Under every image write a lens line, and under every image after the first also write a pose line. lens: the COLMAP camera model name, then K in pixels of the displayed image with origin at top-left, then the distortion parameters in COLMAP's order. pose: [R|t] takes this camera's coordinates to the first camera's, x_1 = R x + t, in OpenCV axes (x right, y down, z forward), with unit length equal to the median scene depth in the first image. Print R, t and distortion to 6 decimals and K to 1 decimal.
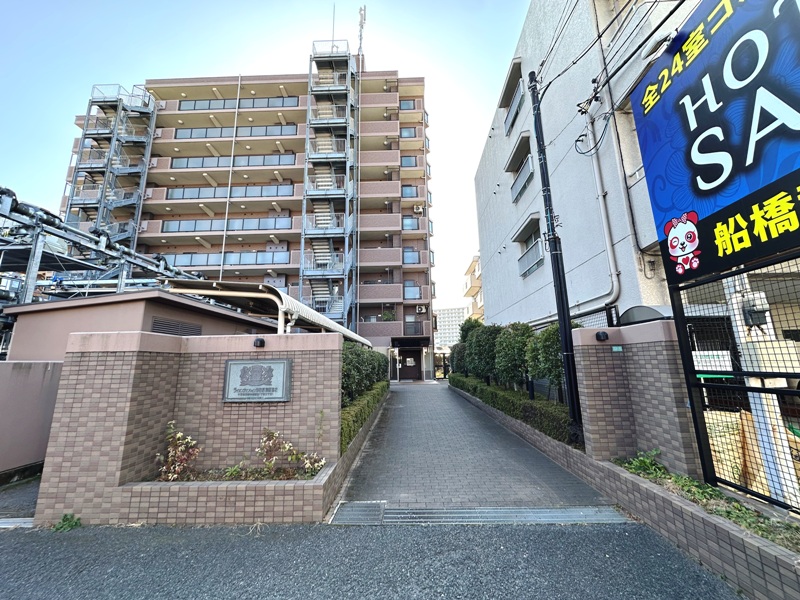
lens RADIAL K [[321.9, 0, 401.5], [0, 321.9, 297.9], [0, 0, 1]] dist [0.000419, -0.000672]
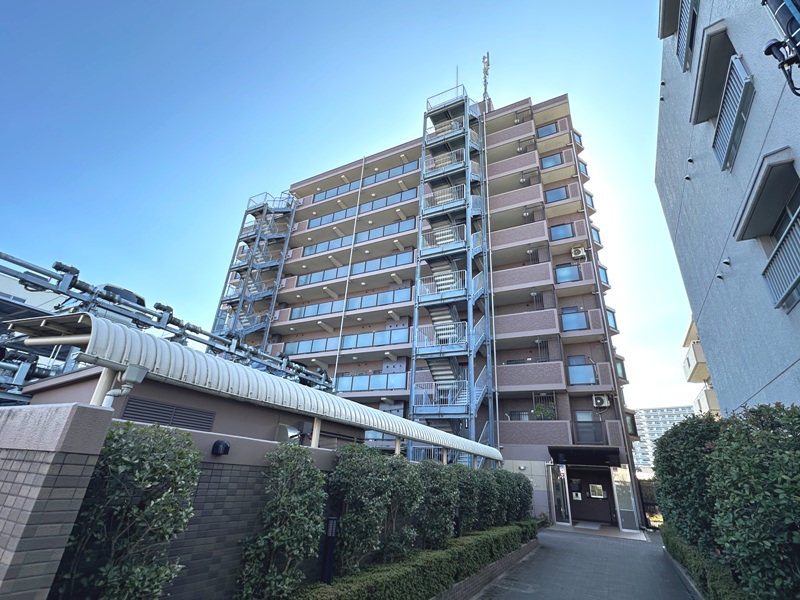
lens RADIAL K [[383.1, 0, 400.8], [0, 383.1, 297.9], [0, 0, 1]] dist [-0.003879, 0.000263]
pose [[0.892191, -0.121578, -0.434987, 0.064502], [0.012186, 0.969218, -0.245901, 0.019718], [0.451494, 0.214090, 0.866210, 0.145127]]
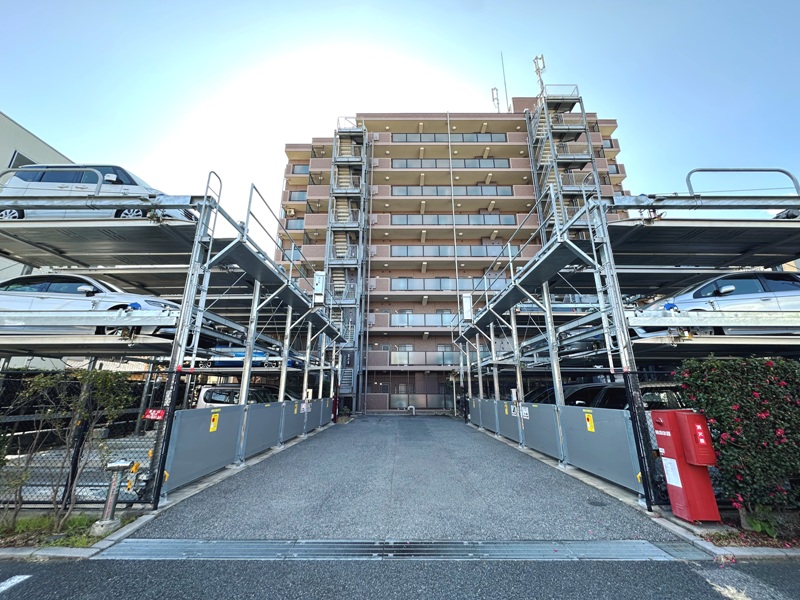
lens RADIAL K [[321.9, 0, 405.6], [0, 321.9, 297.6], [0, 0, 1]] dist [0.000419, -0.000672]
pose [[0.999372, 0.011788, 0.033414, -0.765406], [-0.008665, 0.995710, -0.092126, 0.015674], [-0.034357, 0.091779, 0.995187, 0.008607]]
